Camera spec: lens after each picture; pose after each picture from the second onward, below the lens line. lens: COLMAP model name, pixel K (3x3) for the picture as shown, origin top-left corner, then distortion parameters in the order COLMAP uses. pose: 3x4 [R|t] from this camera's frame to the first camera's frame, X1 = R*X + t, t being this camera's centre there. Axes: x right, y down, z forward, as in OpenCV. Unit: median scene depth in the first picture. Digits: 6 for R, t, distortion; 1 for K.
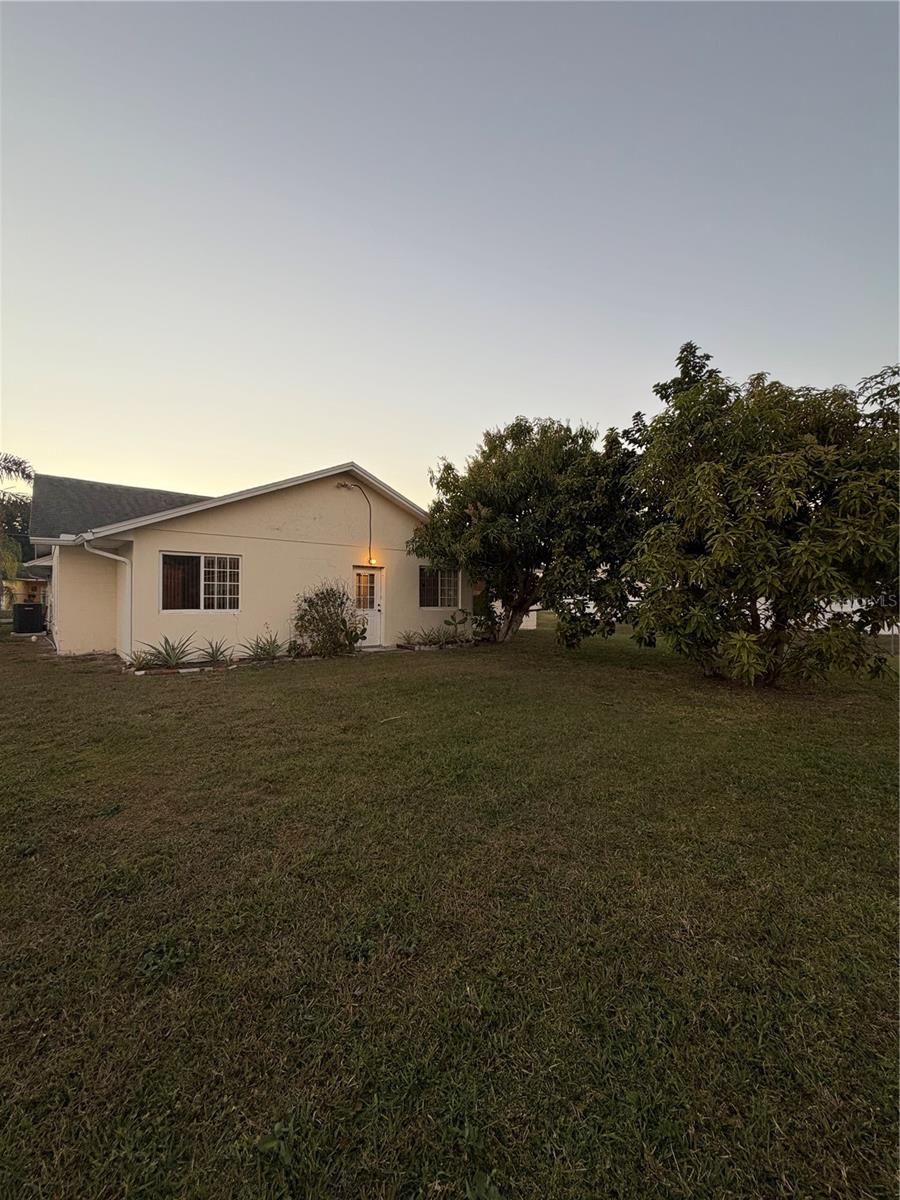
lens RADIAL K [[478.7, 0, 450.8], [0, 478.7, 603.1], [0, 0, 1]] dist [-0.000761, -0.000568]
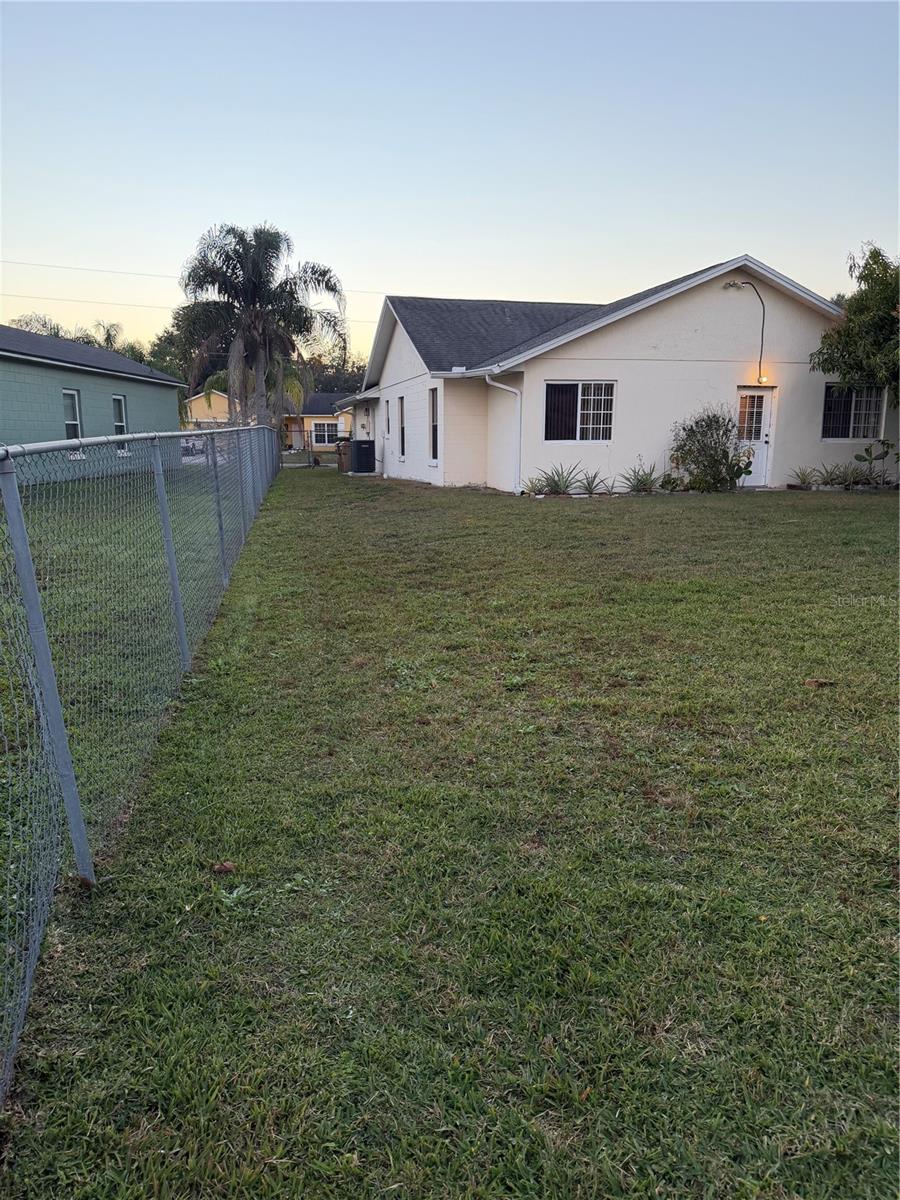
lens RADIAL K [[854.8, 0, 448.7], [0, 854.8, 615.2], [0, 0, 1]] dist [0.046715, -0.057824]
pose [[0.892139, 0.082873, -0.444094, 0.045887], [0.003023, 0.981913, 0.189308, 0.028958], [0.451750, -0.170231, 0.875753, -0.633277]]
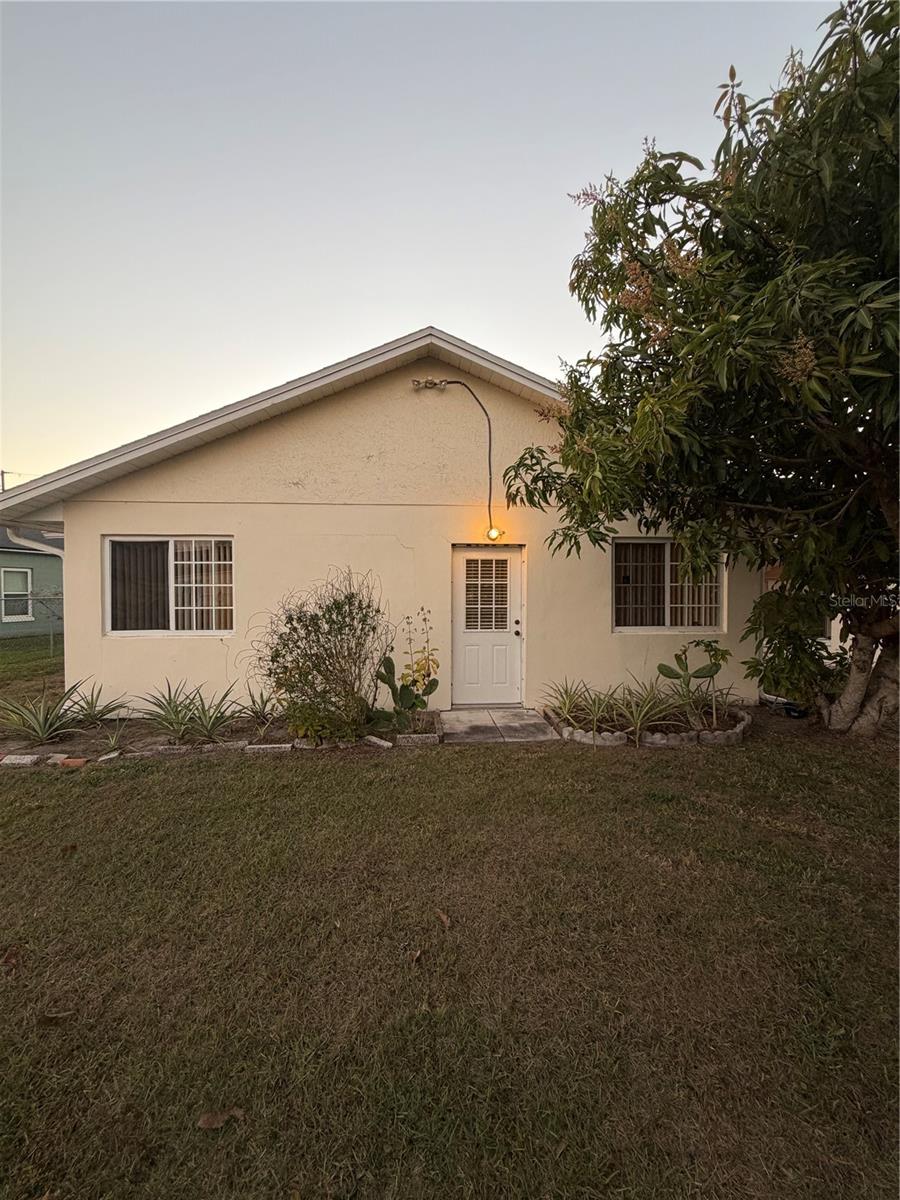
lens RADIAL K [[478.7, 0, 449.2], [0, 478.7, 599.6], [0, 0, 1]] dist [-0.000761, -0.000568]
pose [[0.807530, 0.003861, -0.589814, 0.095922], [-0.000588, 0.999983, 0.005741, -0.025144], [0.589827, -0.004289, 0.807518, 0.642007]]
